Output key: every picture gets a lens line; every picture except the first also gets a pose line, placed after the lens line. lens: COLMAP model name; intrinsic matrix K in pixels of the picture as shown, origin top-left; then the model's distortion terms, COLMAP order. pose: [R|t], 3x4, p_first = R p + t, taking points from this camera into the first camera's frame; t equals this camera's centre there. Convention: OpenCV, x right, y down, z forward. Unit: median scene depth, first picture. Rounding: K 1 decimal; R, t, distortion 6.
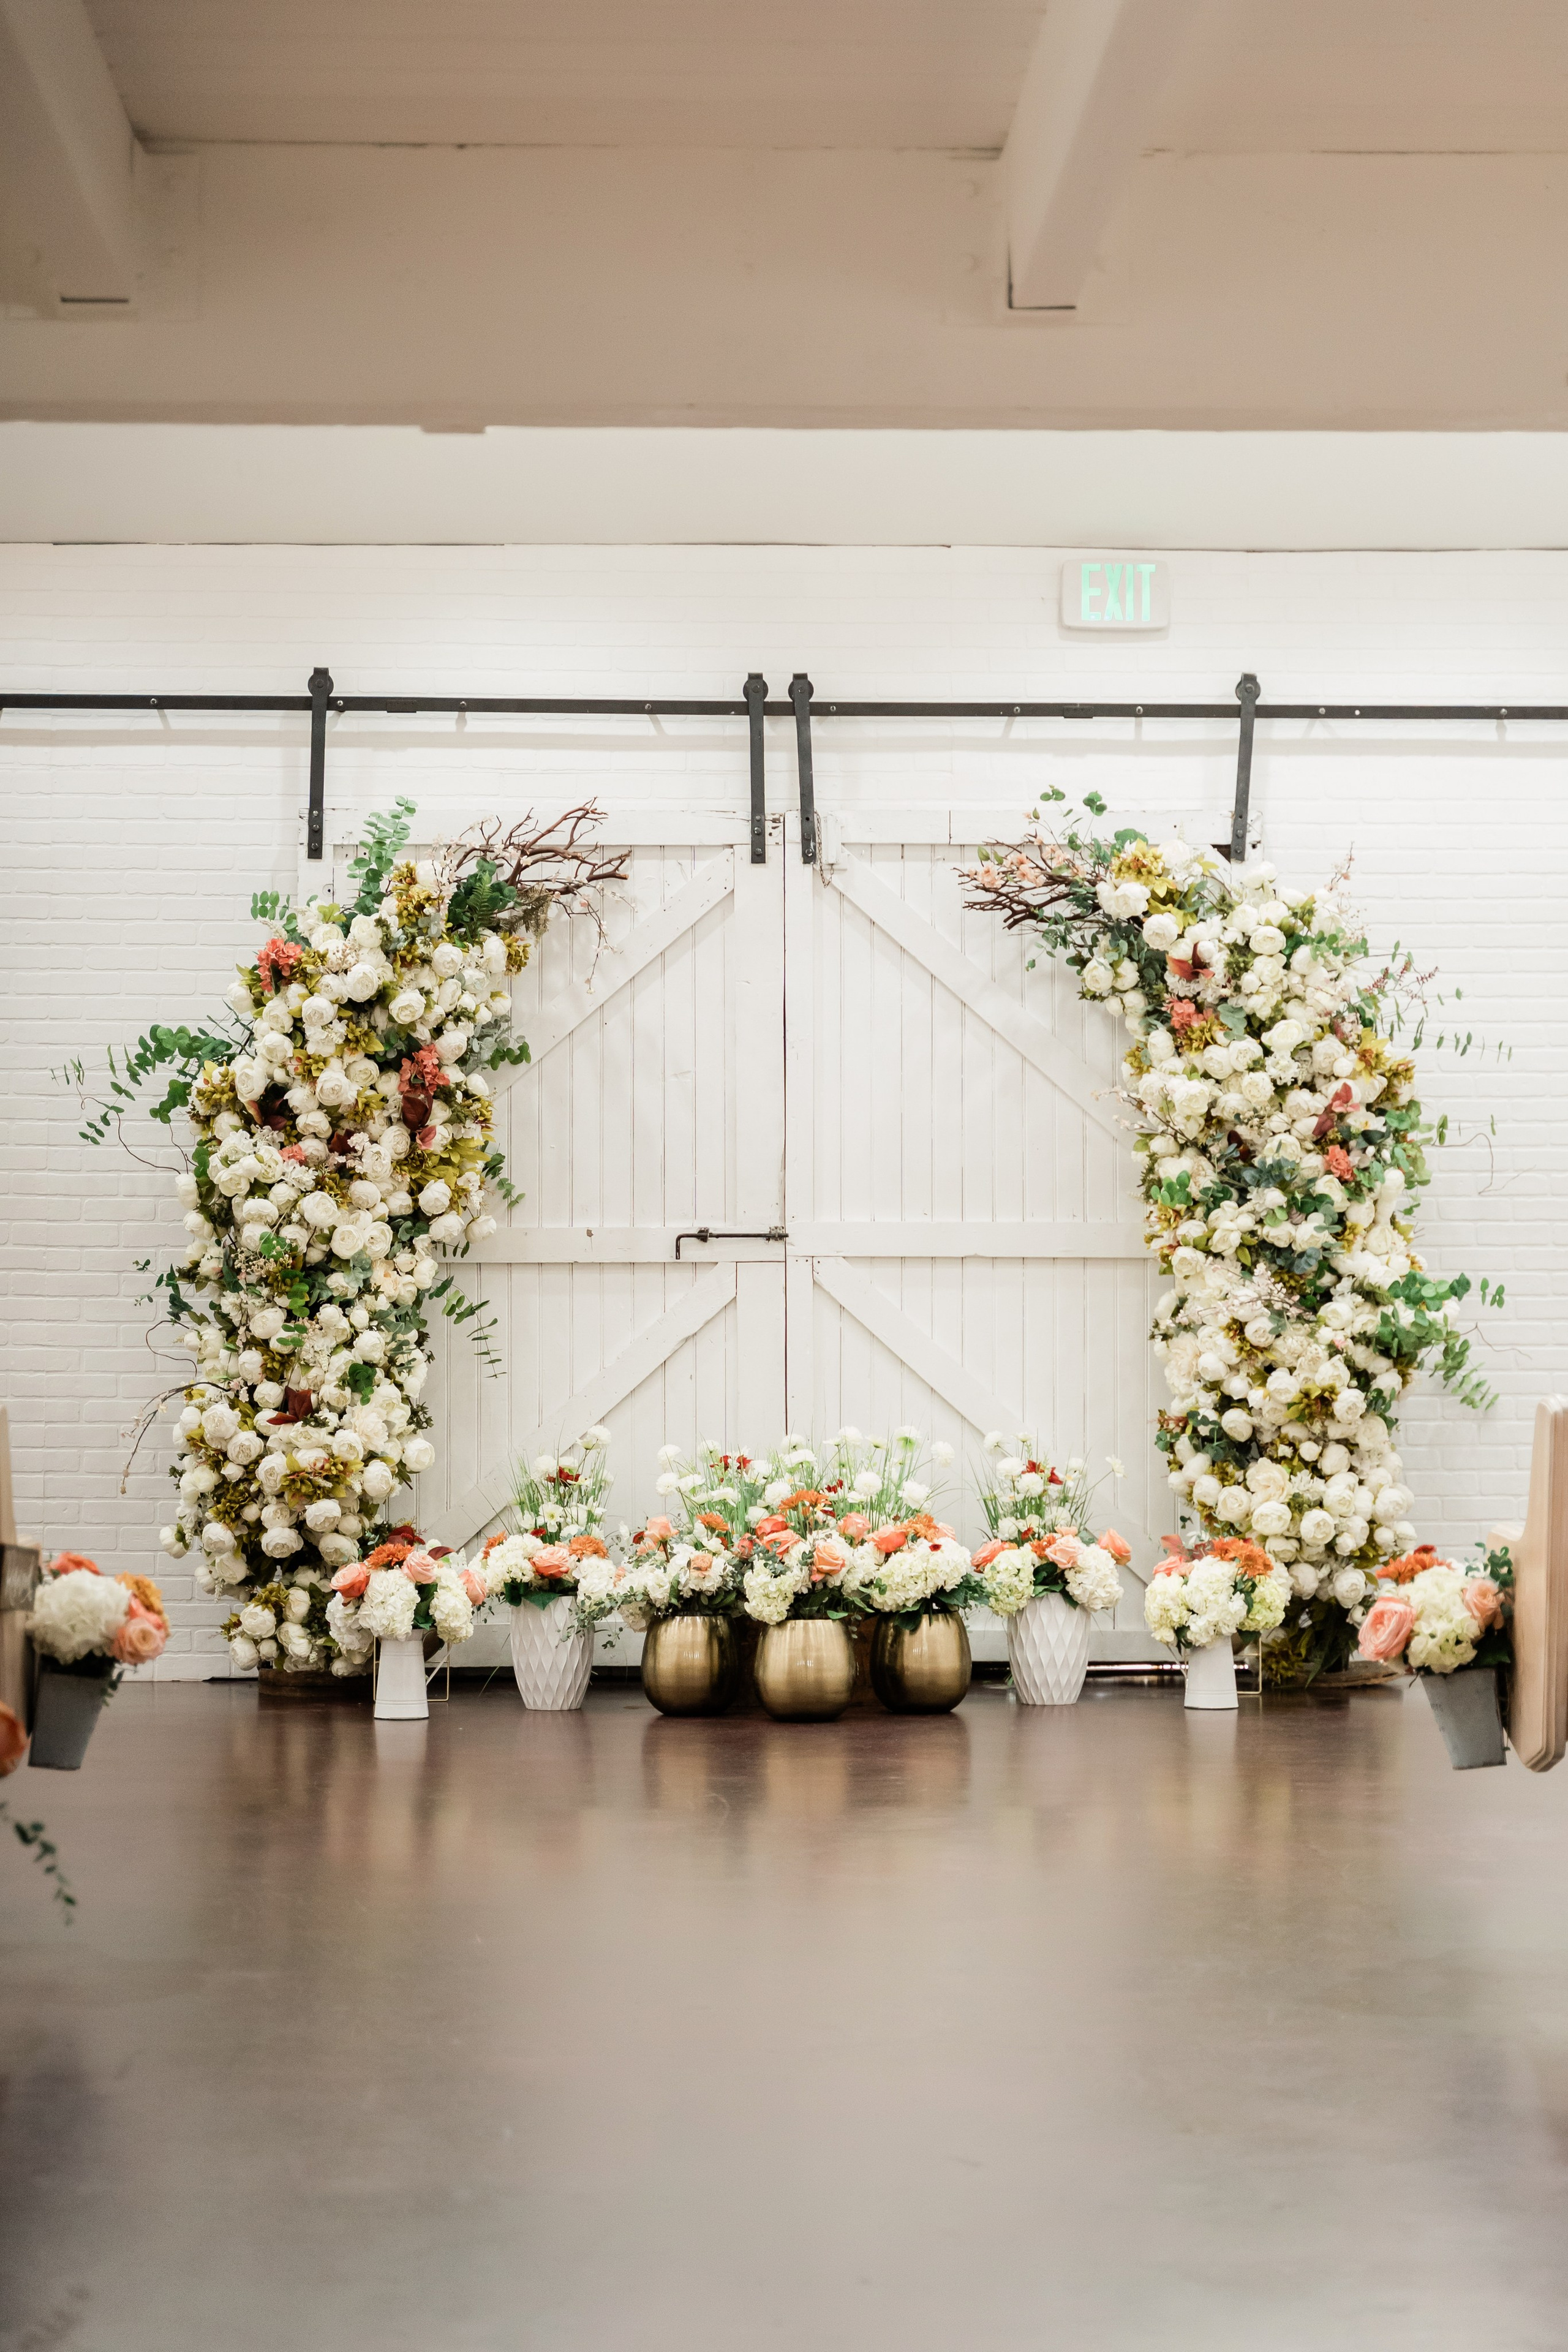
lens RADIAL K [[3851.2, 0, 783.5], [0, 3851.2, 1177.6], [0, 0, 1]] dist [-0.014136, 0.000000]
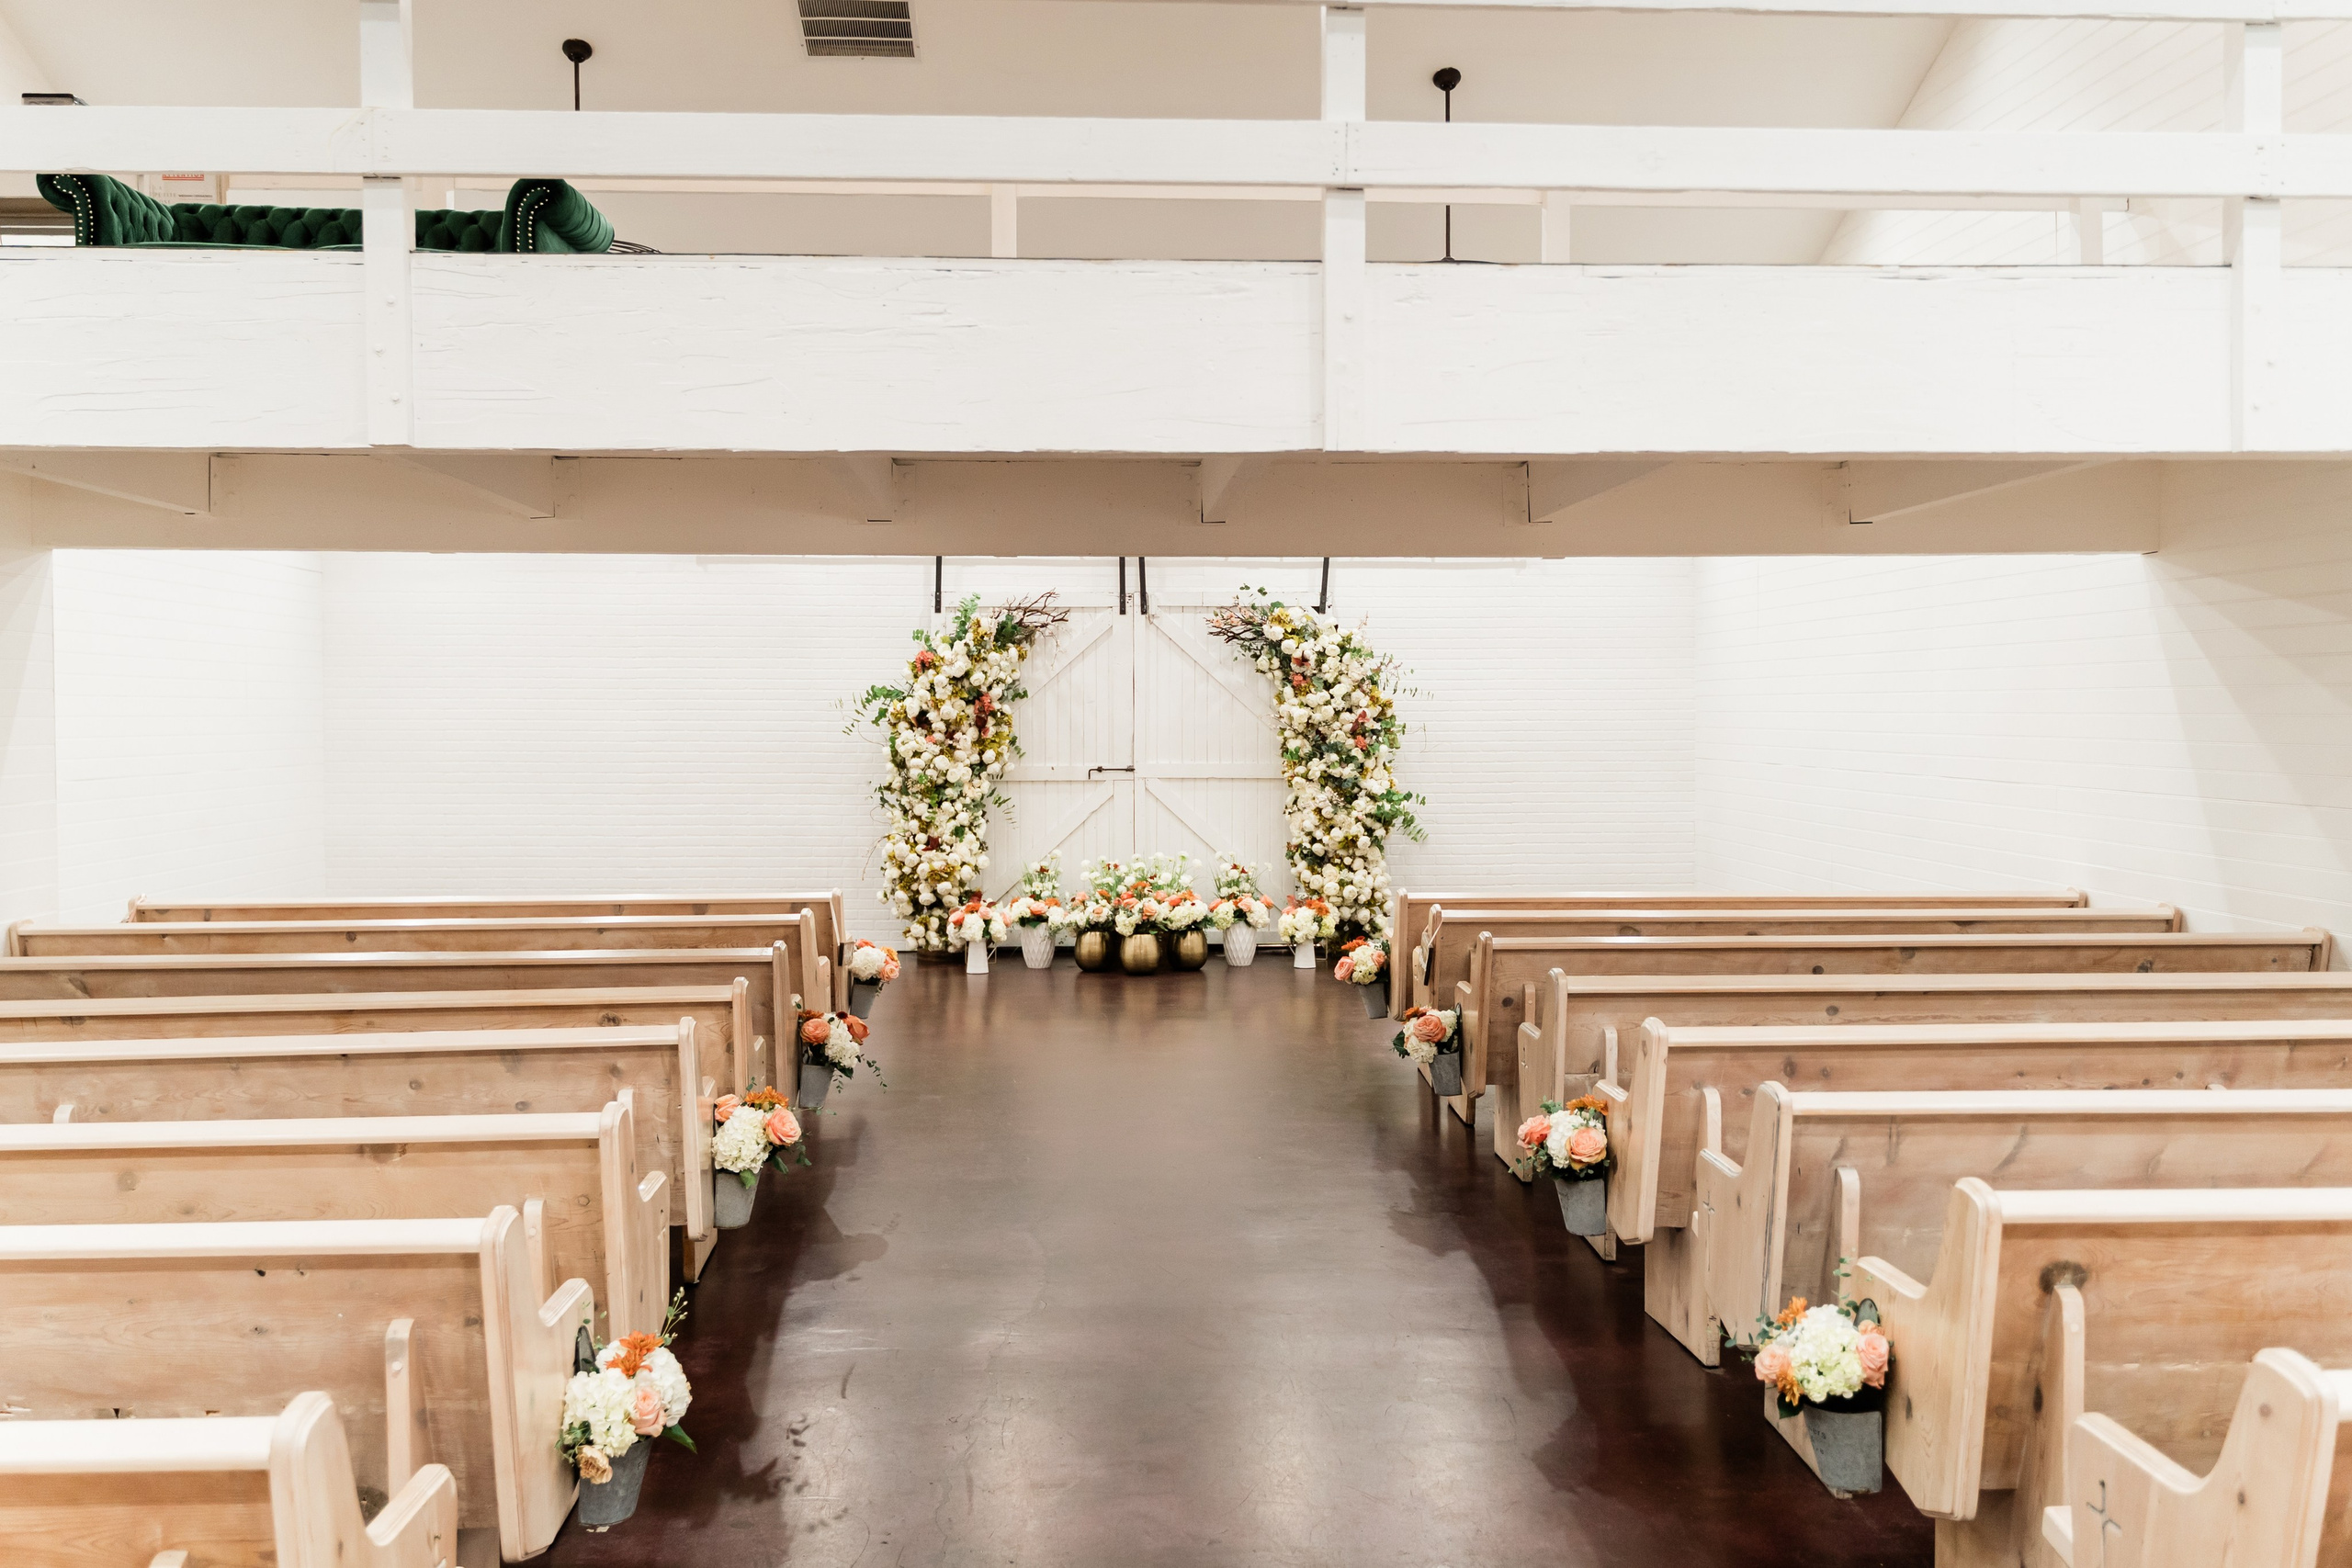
lens RADIAL K [[1885.7, 0, 1175.6], [0, 1885.7, 781.1], [0, 0, 1]] dist [0.000968, -0.000010]
pose [[0.999870, 0.001052, 0.016067, 0.007996], [-0.002169, 0.997572, 0.069610, -0.062730], [-0.015955, -0.069636, 0.997445, -0.190020]]
